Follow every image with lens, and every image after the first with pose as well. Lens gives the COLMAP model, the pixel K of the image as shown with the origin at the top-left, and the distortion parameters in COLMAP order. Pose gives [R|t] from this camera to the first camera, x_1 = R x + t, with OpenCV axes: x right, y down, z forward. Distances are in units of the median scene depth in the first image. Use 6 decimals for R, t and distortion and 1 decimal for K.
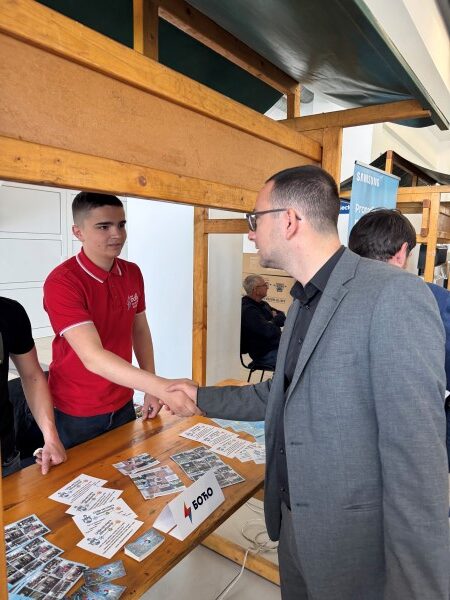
lens RADIAL K [[426.4, 0, 222.1], [0, 426.4, 303.8], [0, 0, 1]] dist [0.024113, -0.012323]
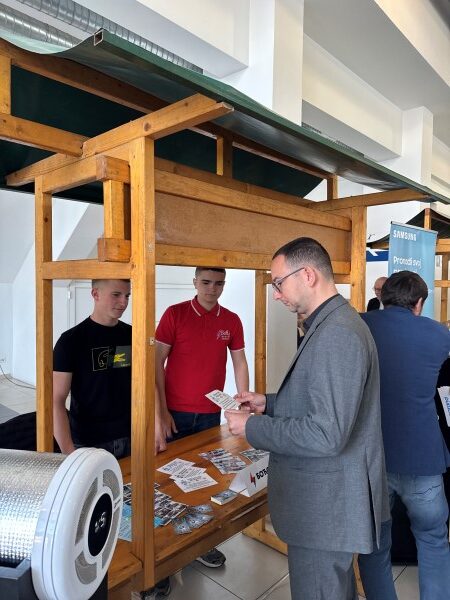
lens RADIAL K [[426.4, 0, 220.3], [0, 426.4, 299.4], [0, 0, 1]] dist [0.024113, -0.012323]
pose [[0.988957, -0.012663, -0.147661, 0.028189], [-0.004814, 0.993072, -0.117405, 0.048050], [0.148125, 0.116819, 0.982045, -0.440629]]
